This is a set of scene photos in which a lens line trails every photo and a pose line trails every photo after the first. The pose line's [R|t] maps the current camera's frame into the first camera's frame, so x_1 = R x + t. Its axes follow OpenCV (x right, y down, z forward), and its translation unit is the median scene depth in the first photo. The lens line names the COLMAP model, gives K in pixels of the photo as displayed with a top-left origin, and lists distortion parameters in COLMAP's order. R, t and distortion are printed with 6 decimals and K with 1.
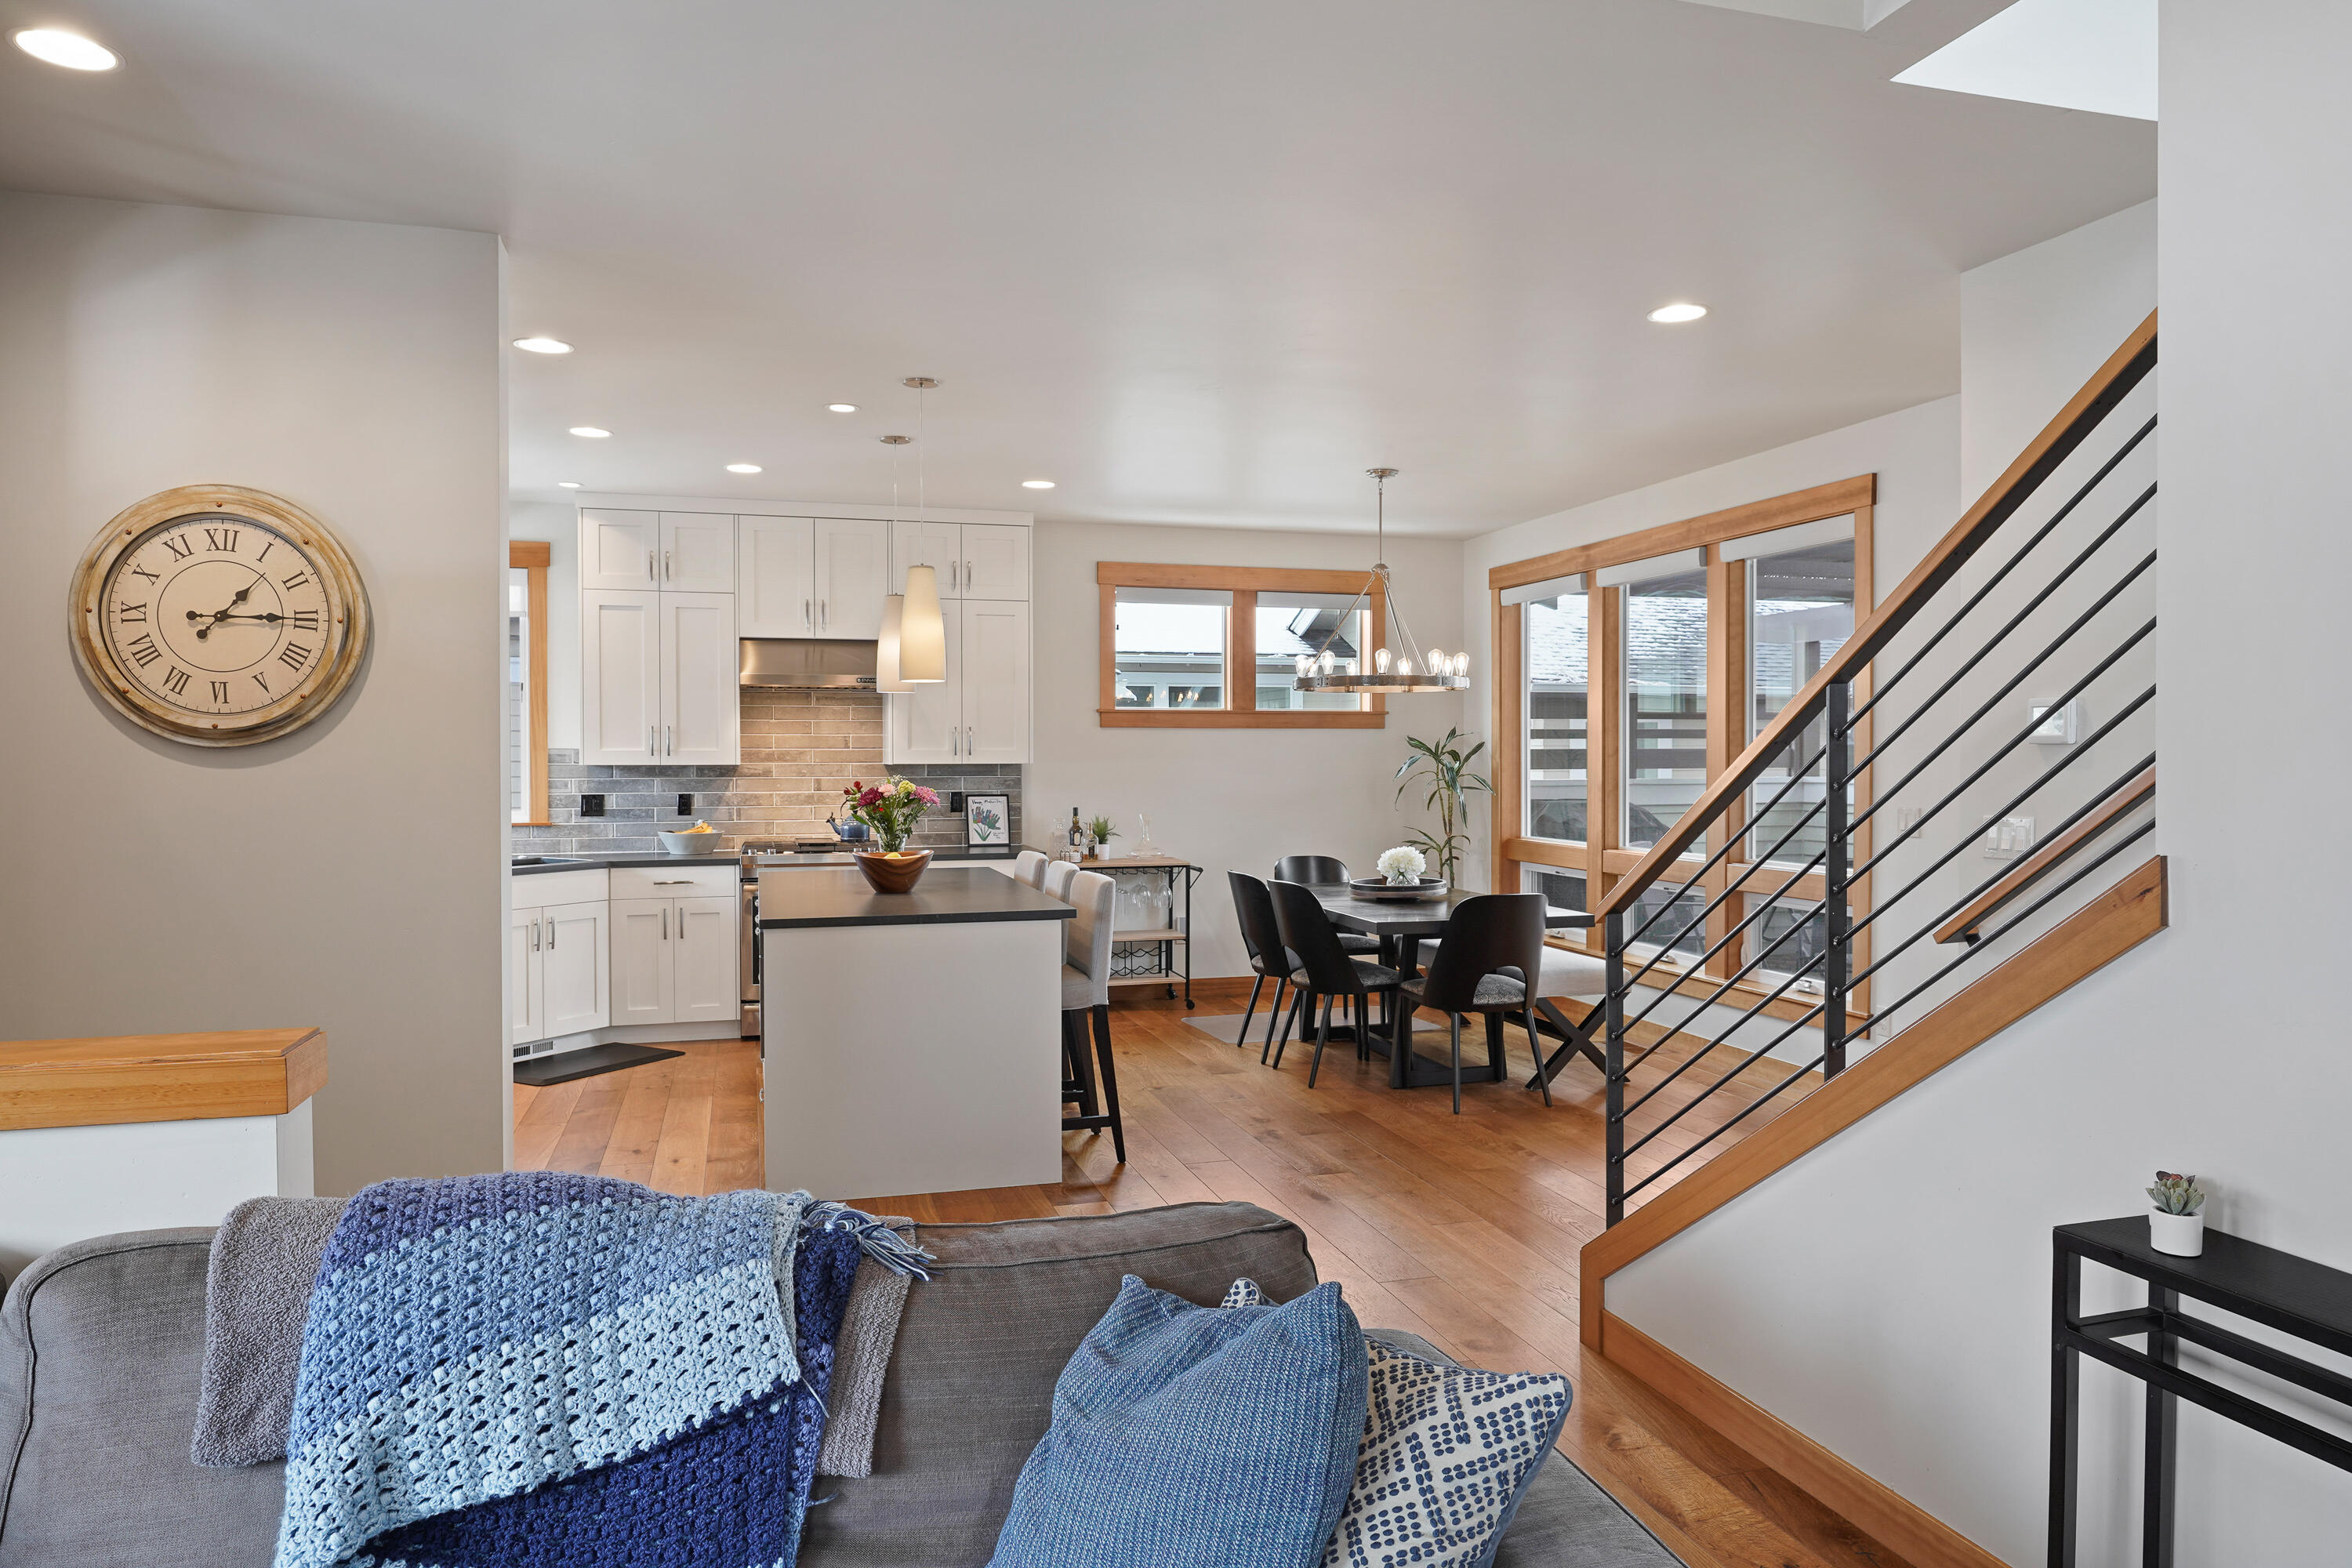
lens RADIAL K [[1480.0, 0, 1188.1], [0, 1480.0, 781.4], [0, 0, 1]] dist [-0.004555, 0.012298]
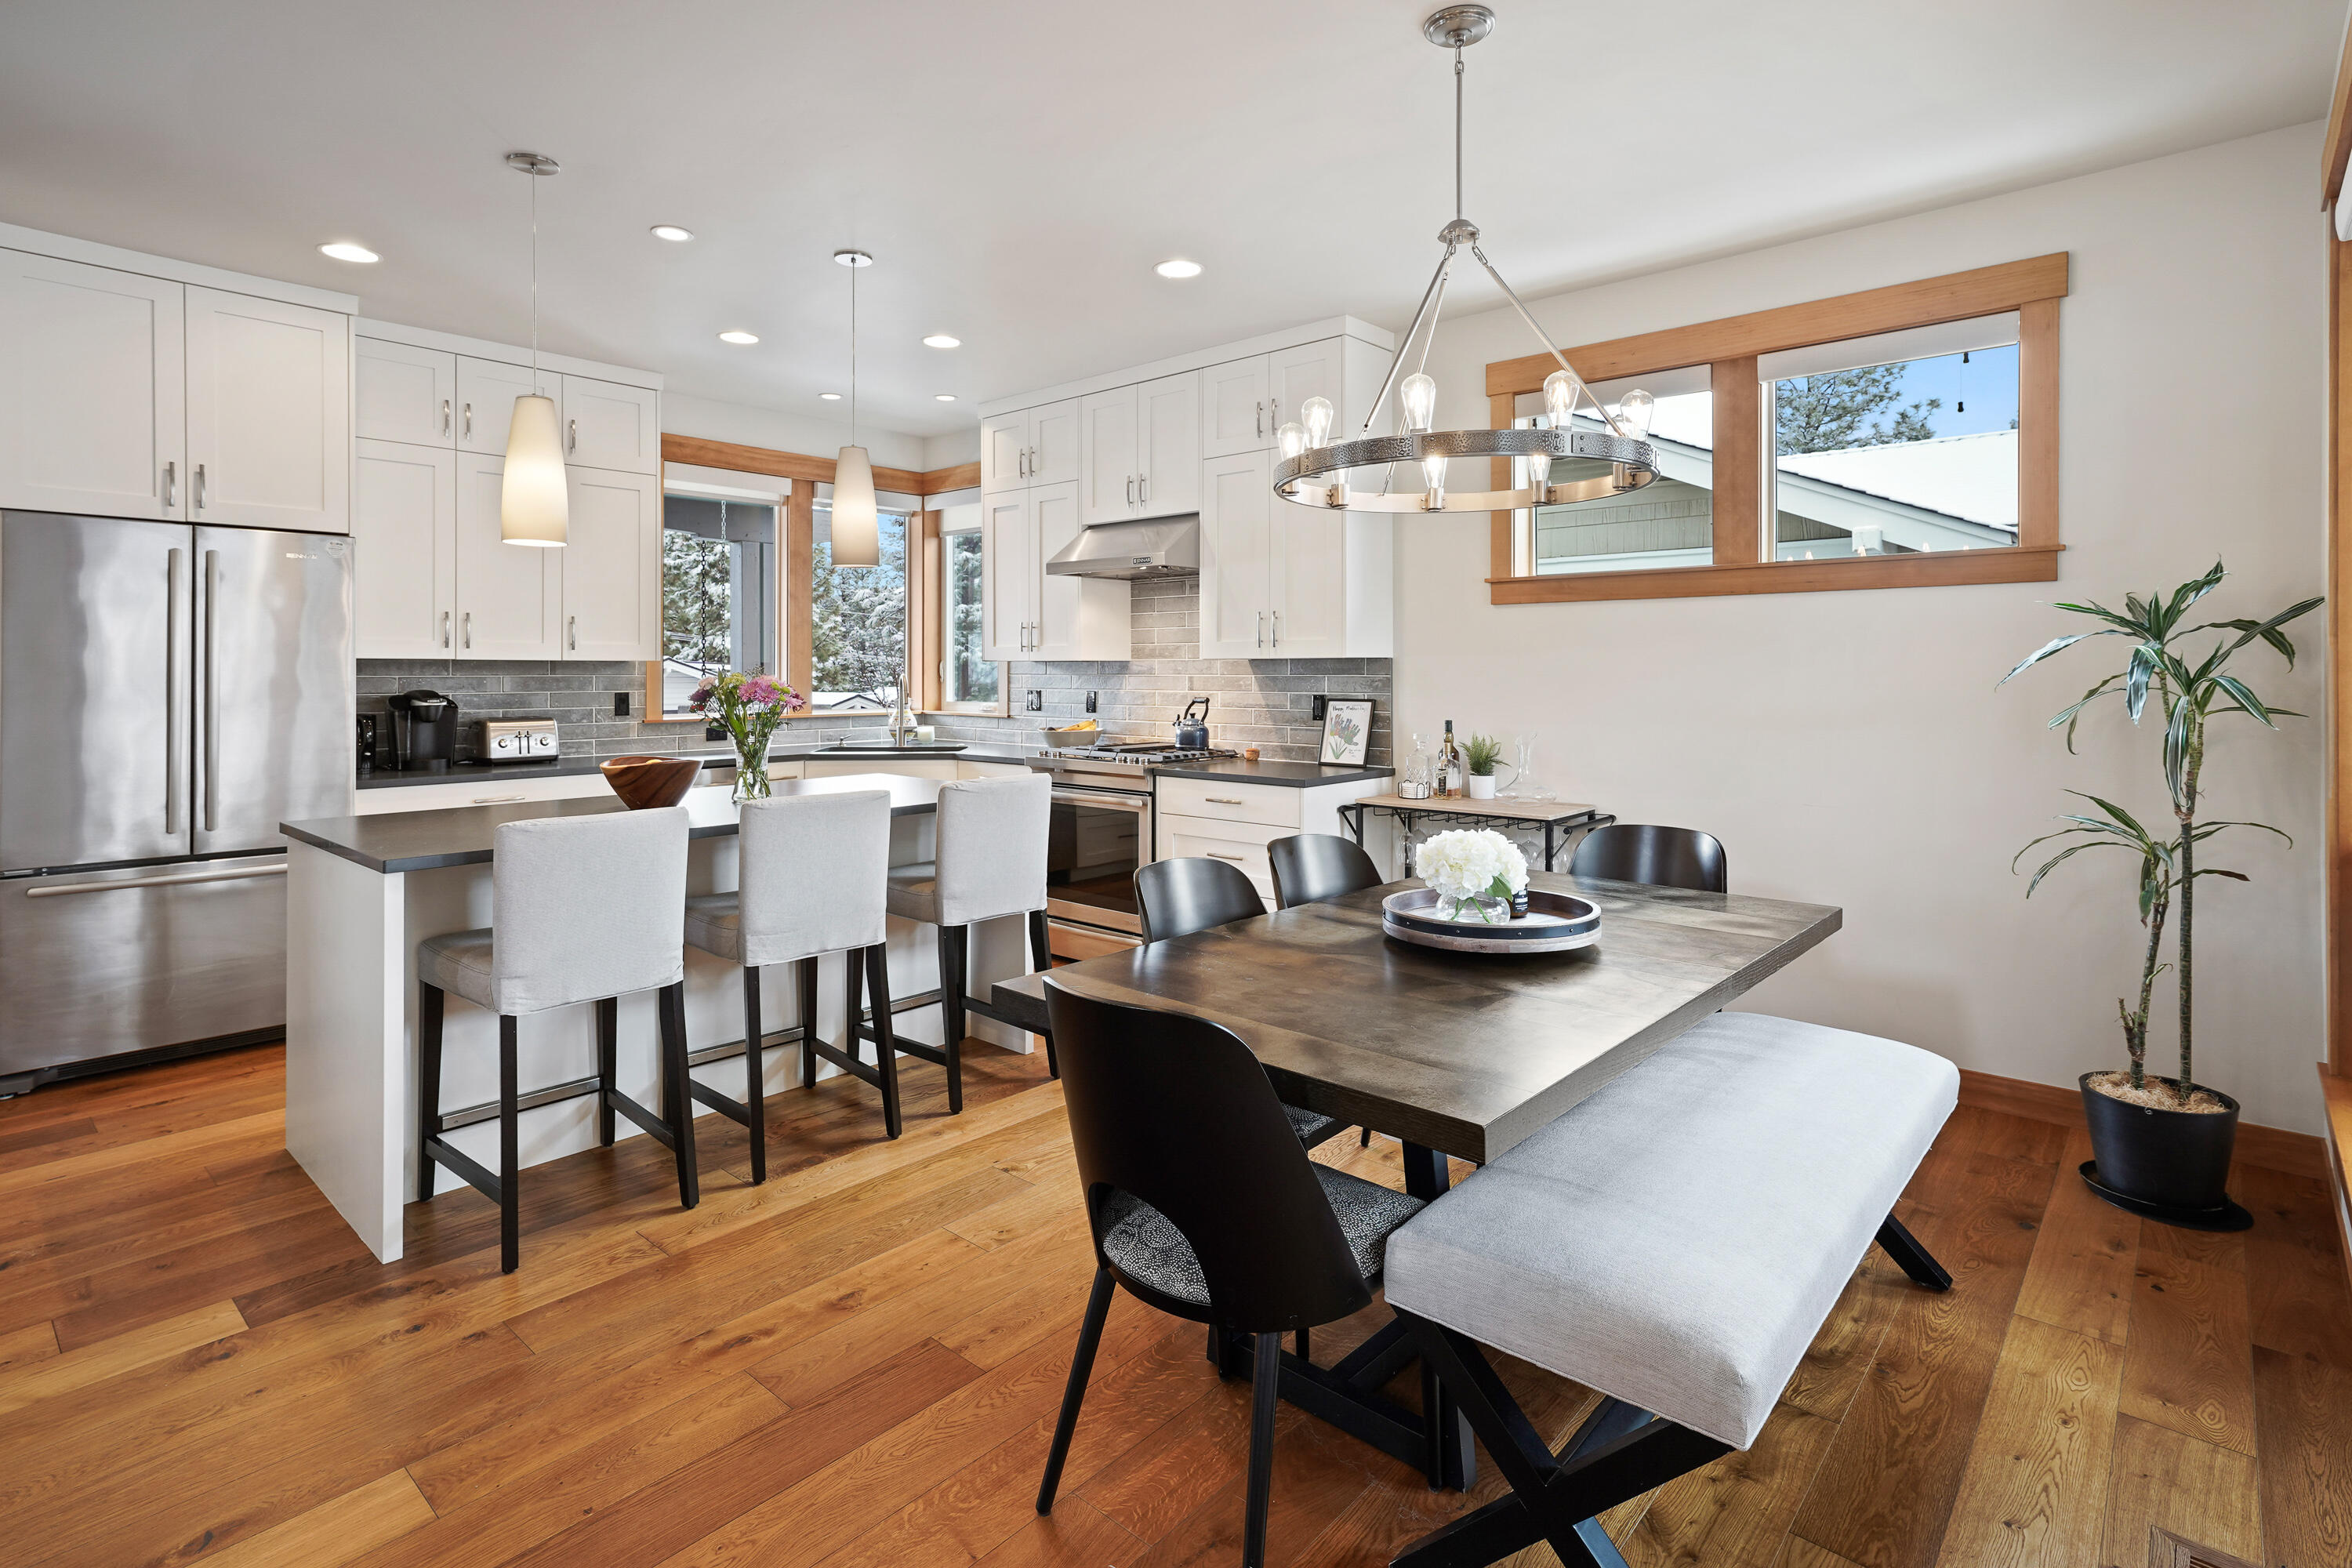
lens RADIAL K [[1162.7, 0, 1197.2], [0, 1162.7, 677.9], [0, 0, 1]] dist [-0.004376, 0.007238]
pose [[0.526607, 0.005757, -0.850089, 0.401249], [-0.012312, 0.999924, -0.000855, -0.000454], [0.850020, 0.010917, 0.526638, 0.742990]]
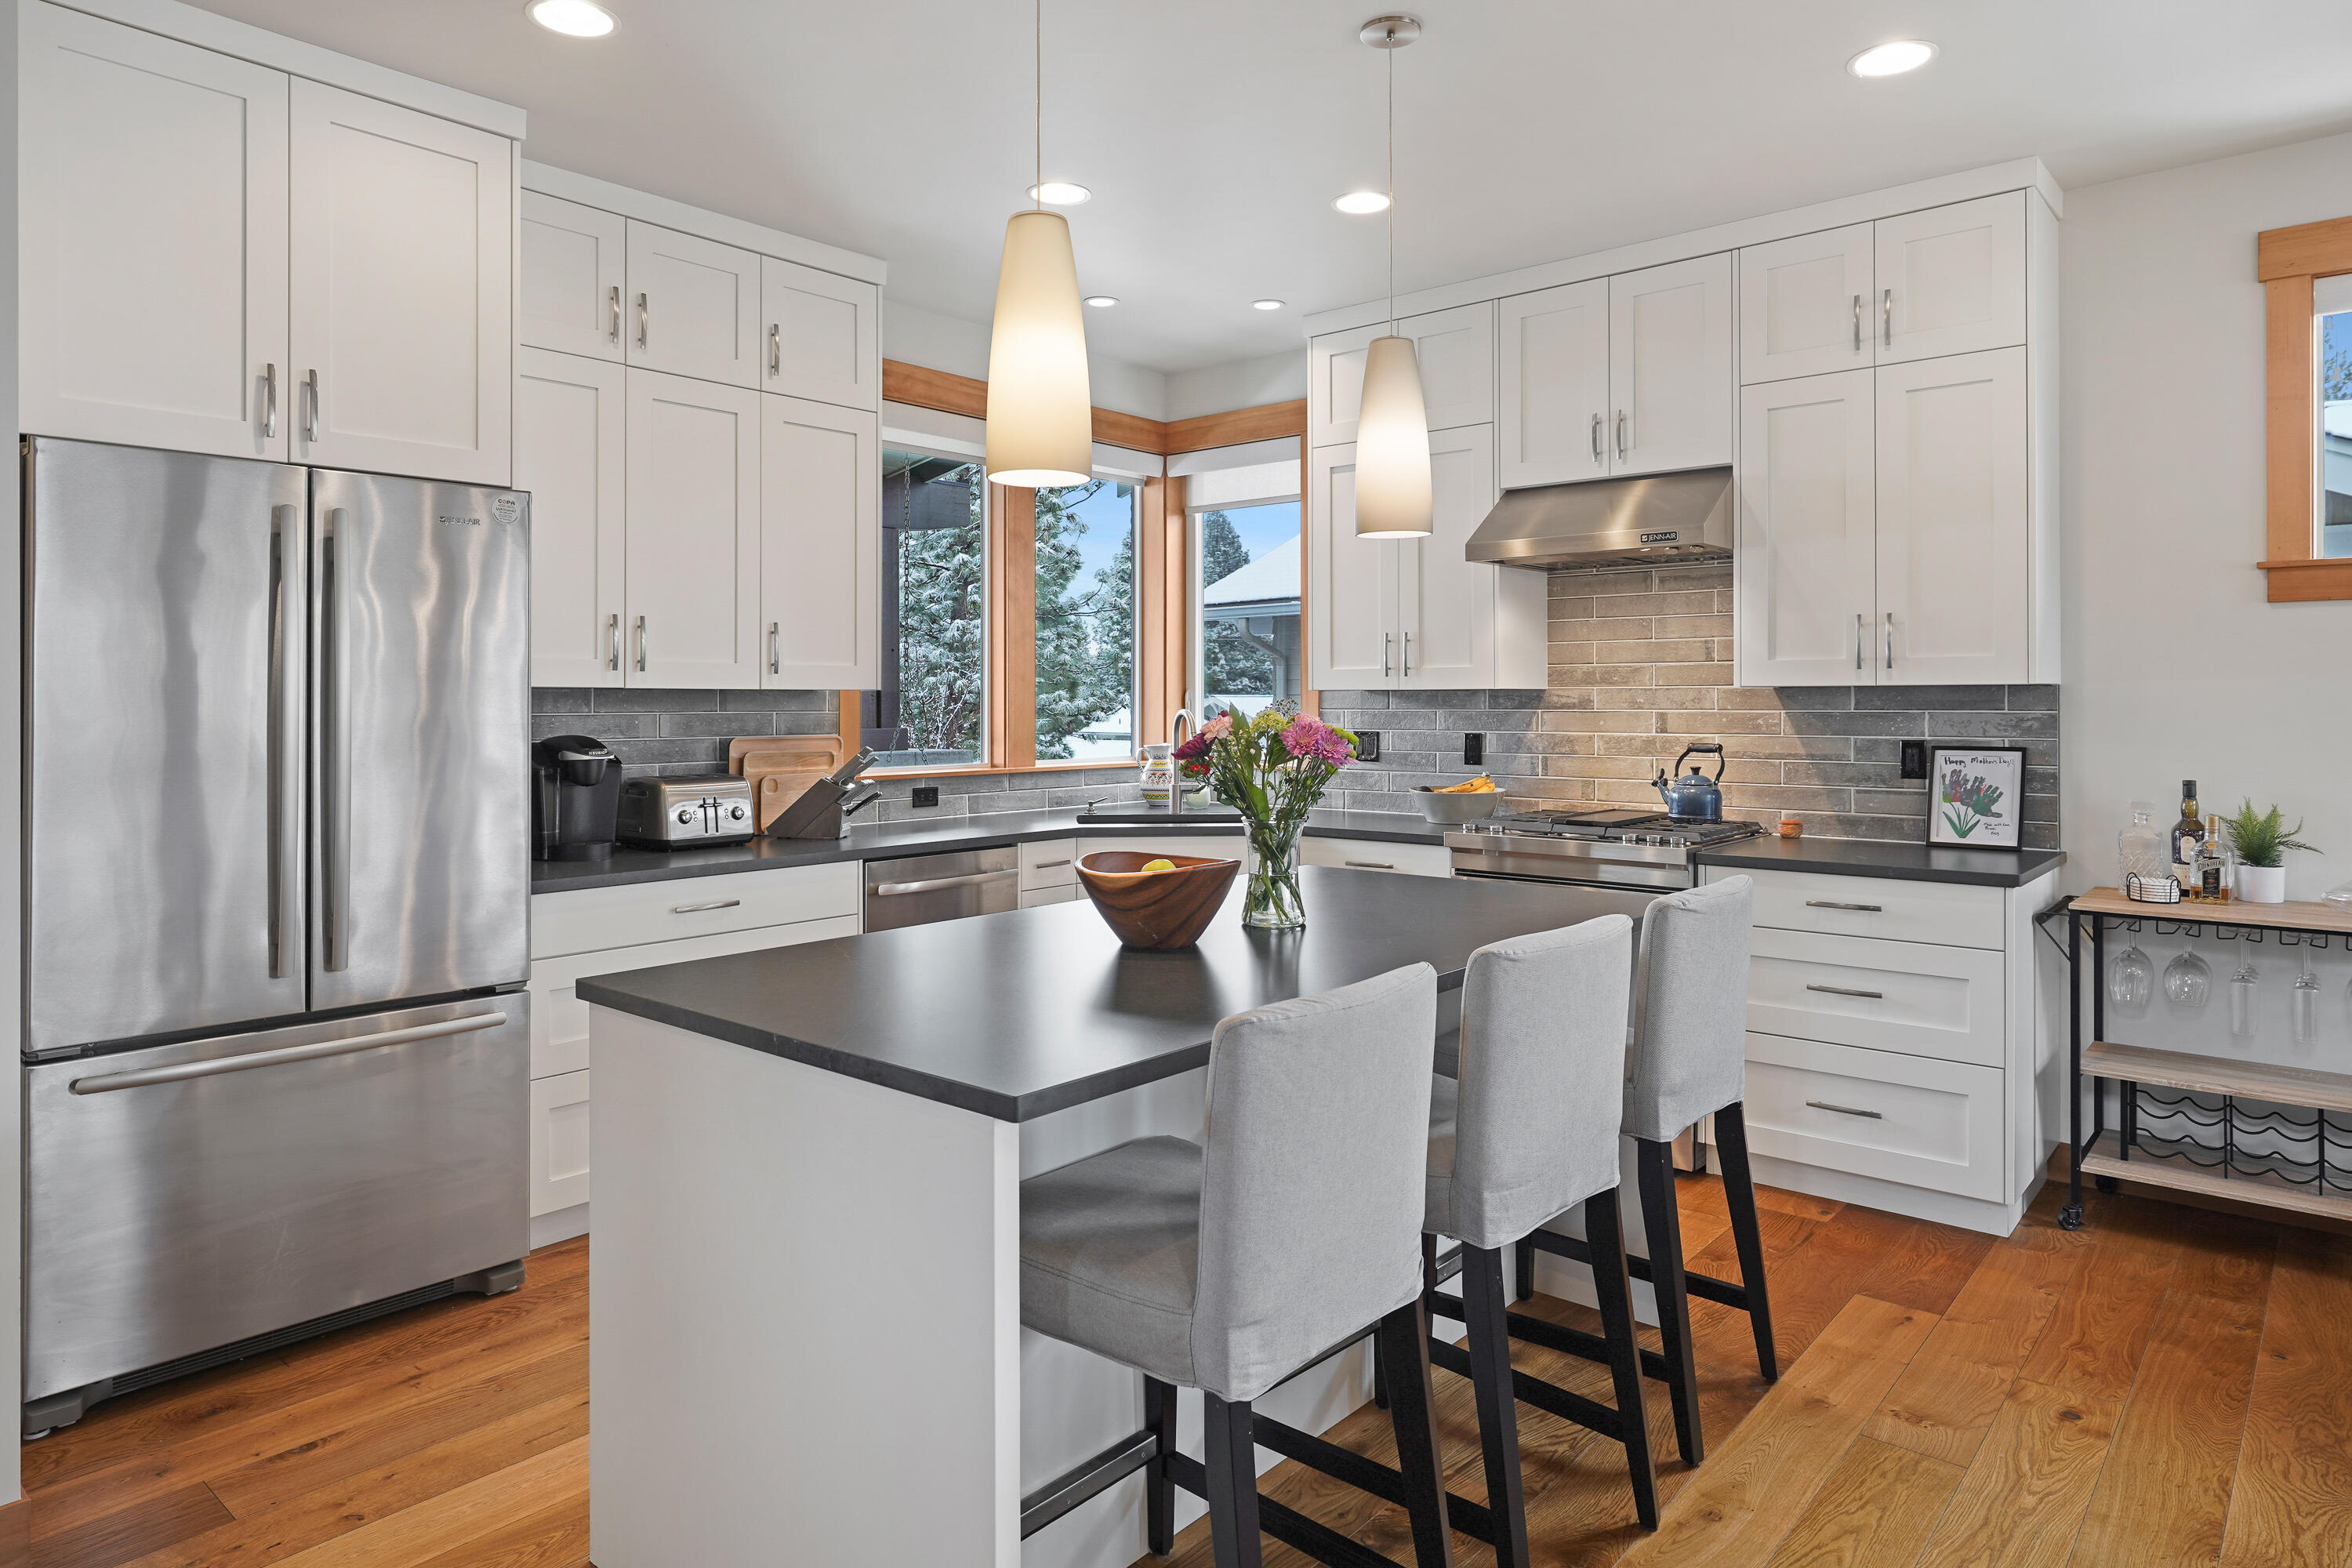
lens RADIAL K [[1409.6, 0, 1193.9], [0, 1409.6, 698.1], [0, 0, 1]] dist [-0.011445, 0.007702]
pose [[0.542511, -0.001939, -0.840047, 0.147816], [-0.011188, 0.999892, -0.009533, -0.000047], [0.839974, 0.014570, 0.542430, 0.619316]]
